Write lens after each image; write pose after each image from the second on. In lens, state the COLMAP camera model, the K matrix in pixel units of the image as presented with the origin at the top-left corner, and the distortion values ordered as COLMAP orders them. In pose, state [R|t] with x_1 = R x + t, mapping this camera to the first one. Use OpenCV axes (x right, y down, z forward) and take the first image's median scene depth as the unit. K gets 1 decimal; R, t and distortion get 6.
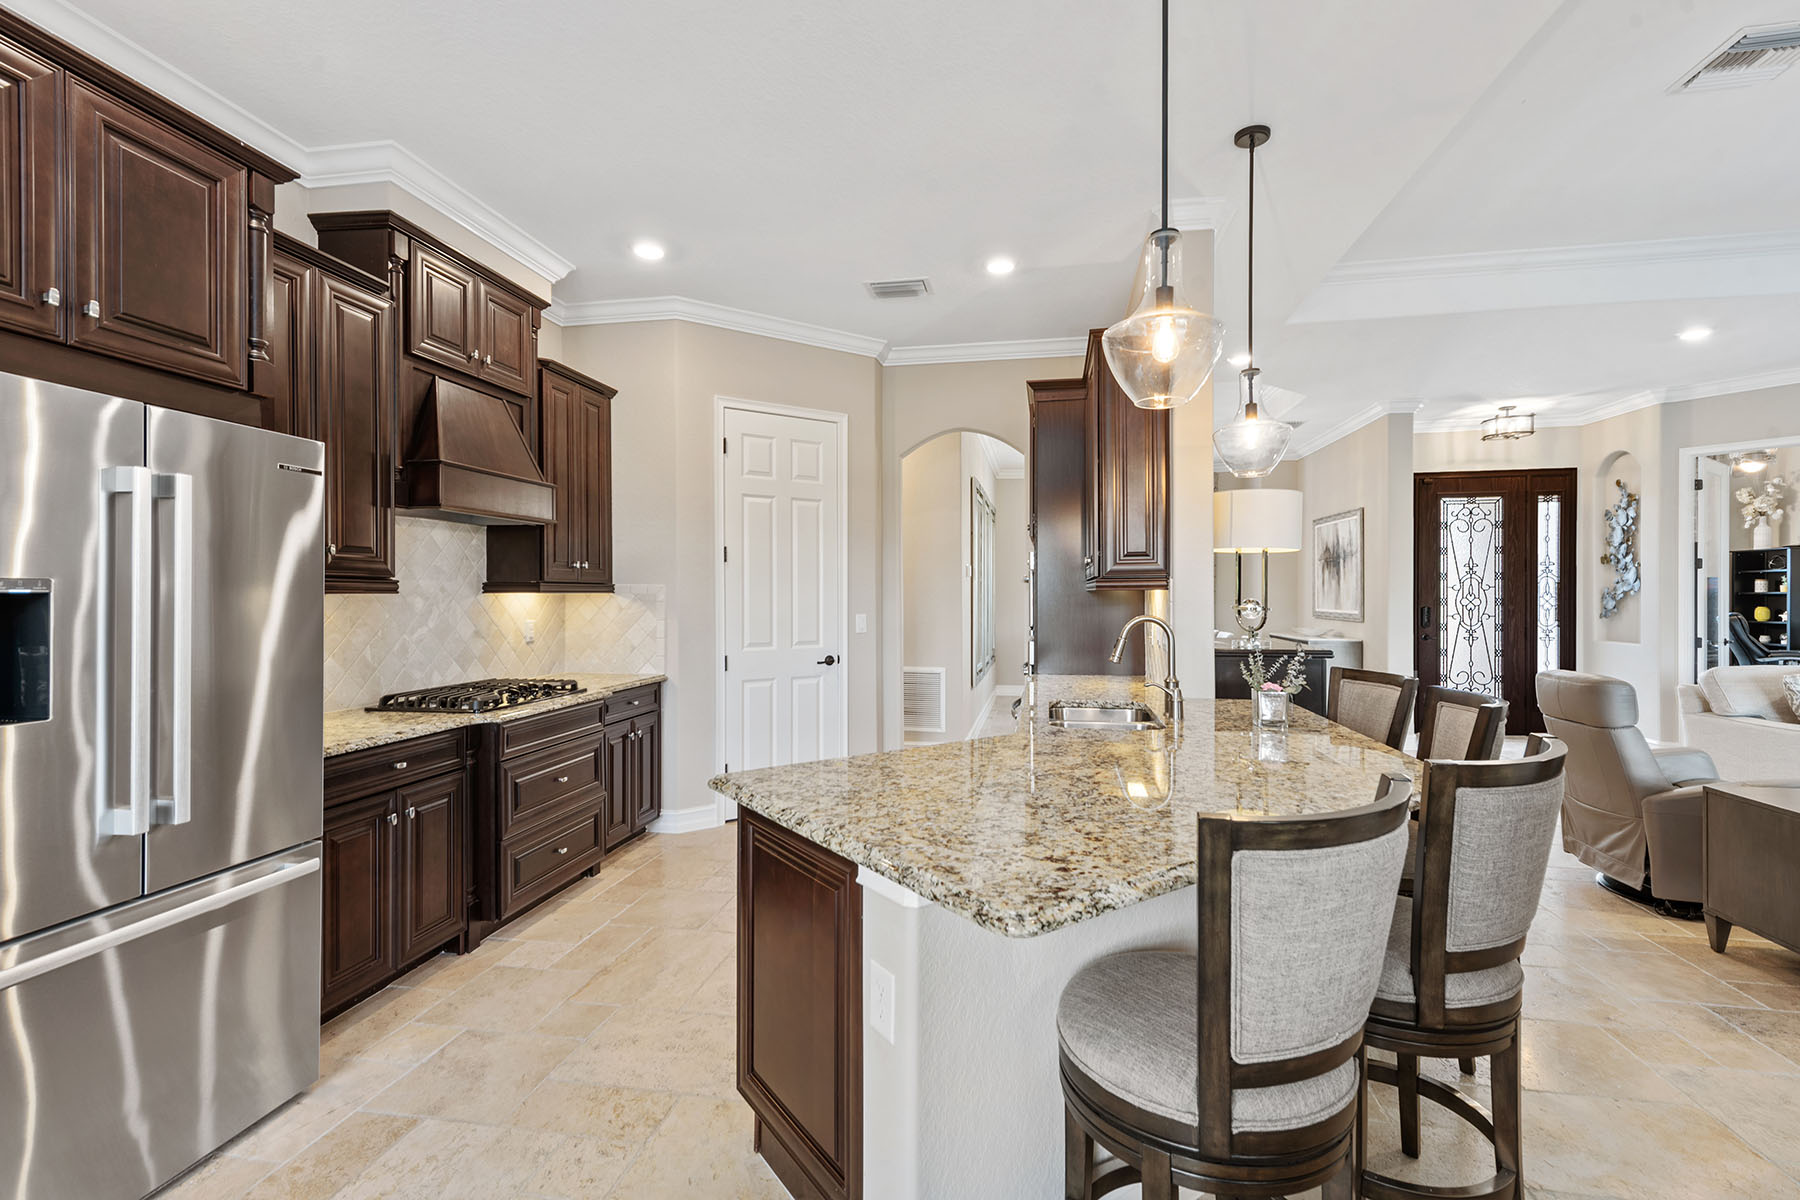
lens RADIAL K [[814.7, 0, 891.7], [0, 814.7, 595.9], [0, 0, 1]] dist [0.001305, -0.000152]
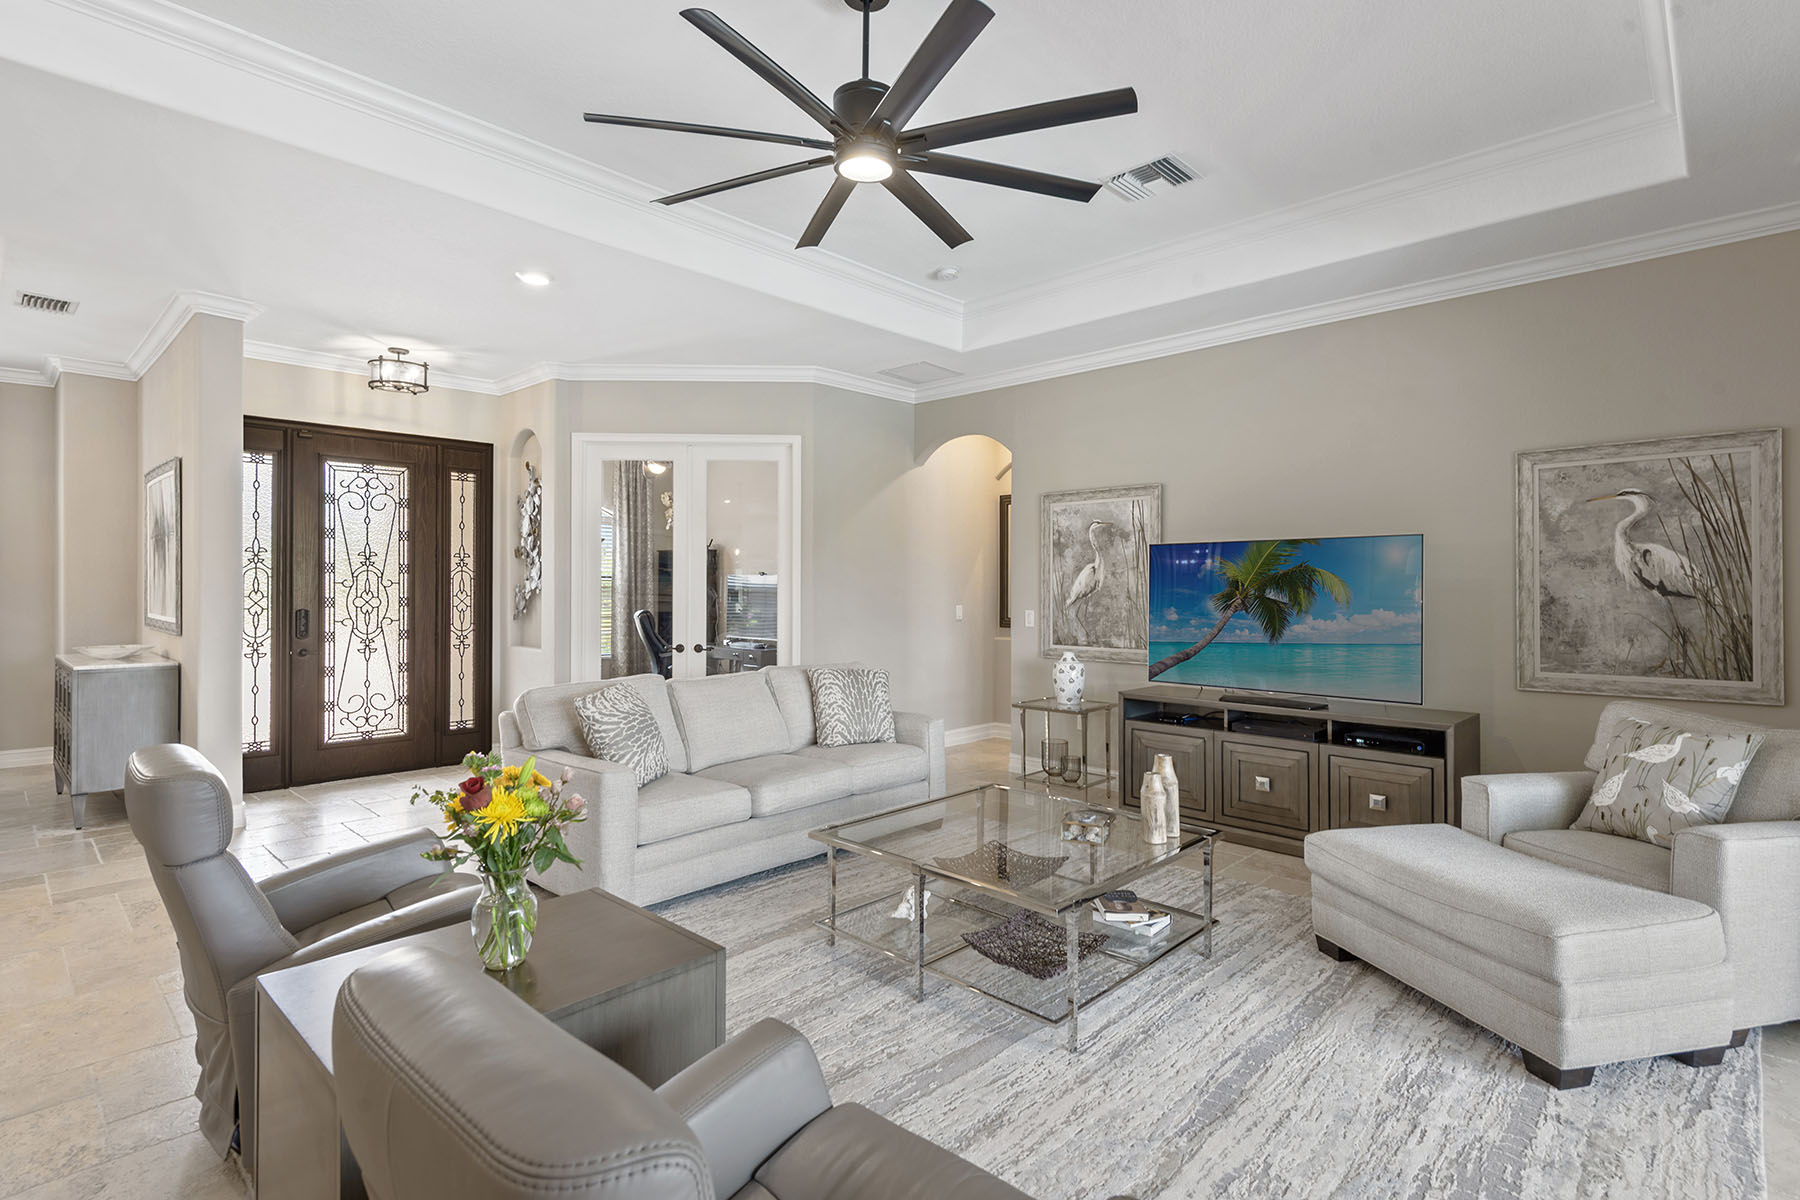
lens RADIAL K [[879.0, 0, 901.0], [0, 879.0, 594.8], [0, 0, 1]] dist [0.001641, -0.000368]
pose [[0.546953, -0.002552, 0.837160, 0.300155], [-0.005126, 0.999966, 0.006397, -0.007413], [-0.837148, -0.007791, 0.546921, 0.139339]]
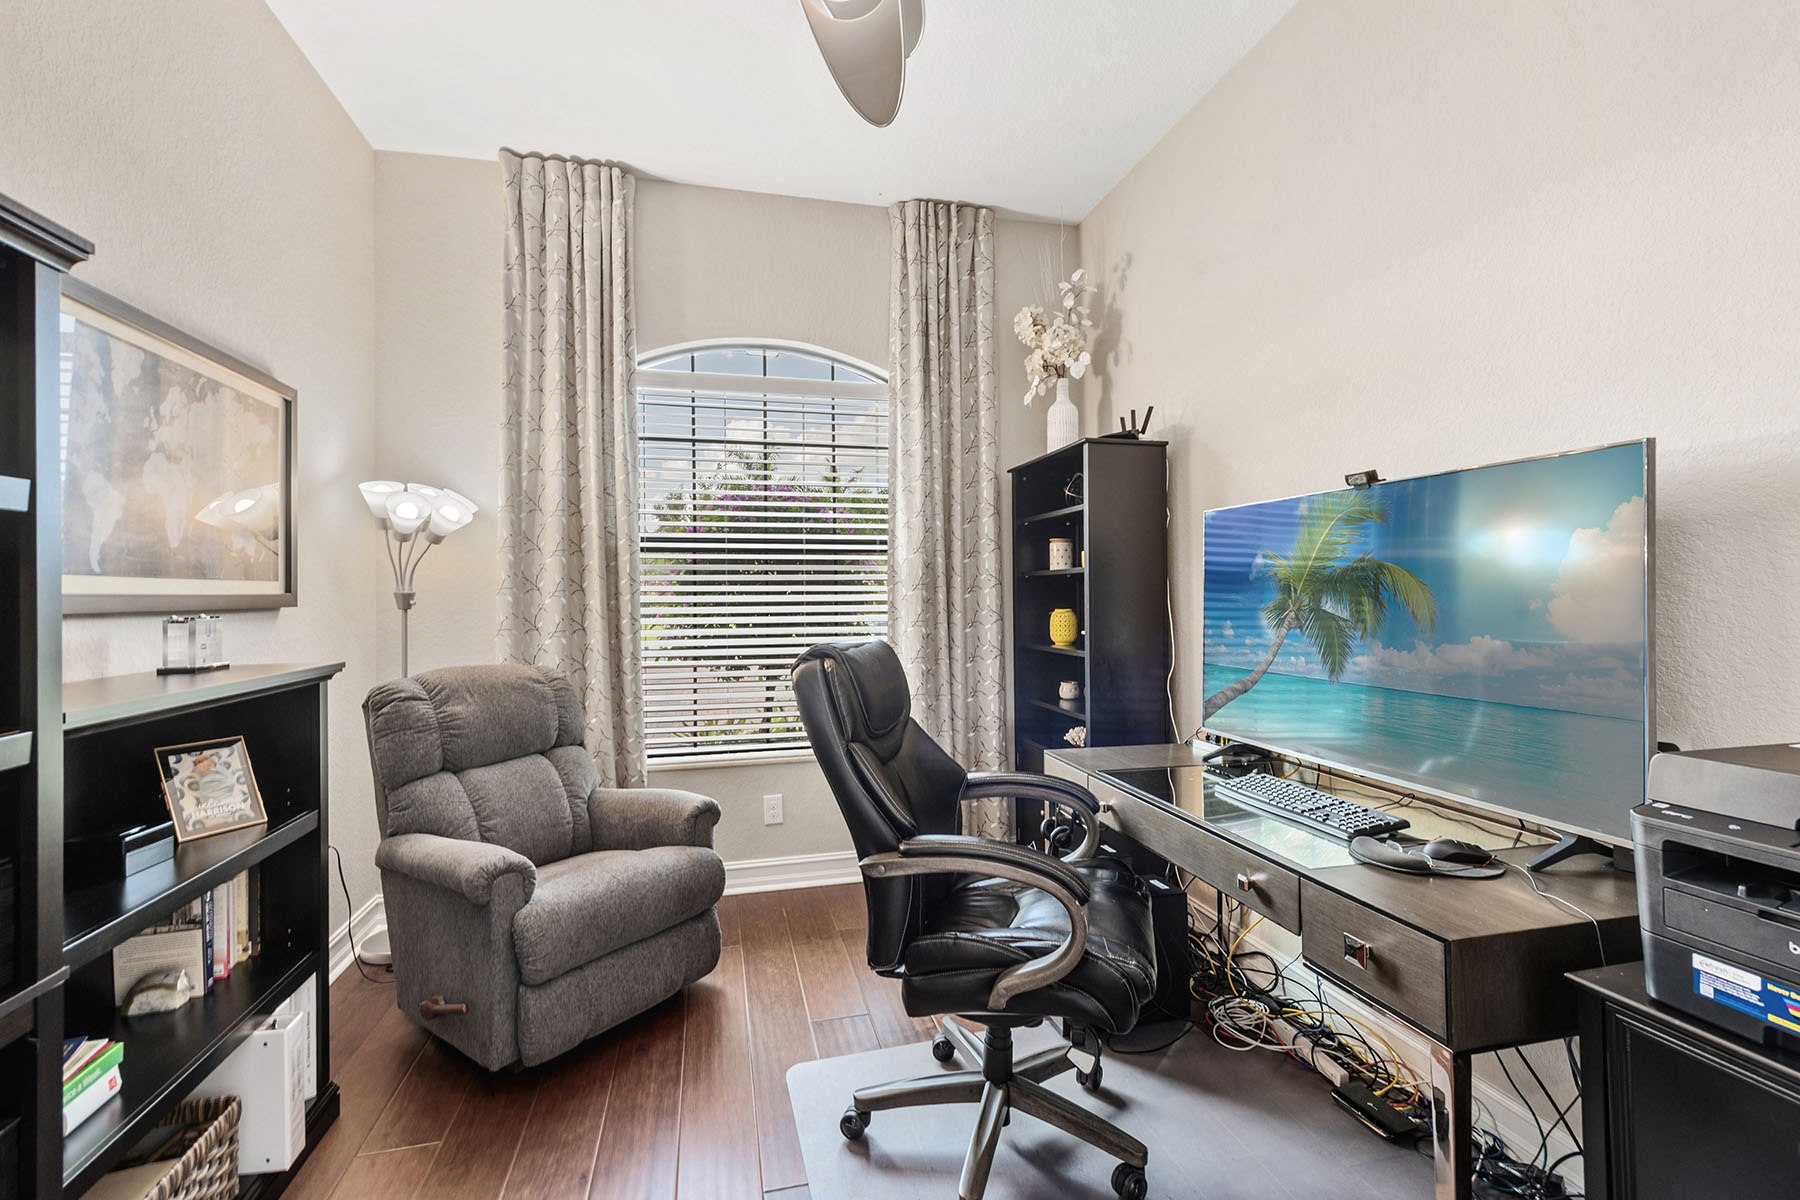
lens RADIAL K [[814.7, 0, 891.7], [0, 814.7, 595.9], [0, 0, 1]] dist [0.001305, -0.000152]
pose [[0.905645, -0.010479, 0.423906, 0.971755], [0.010212, 0.999944, 0.002902, 0.006792], [-0.423913, 0.001700, 0.905701, 0.798588]]
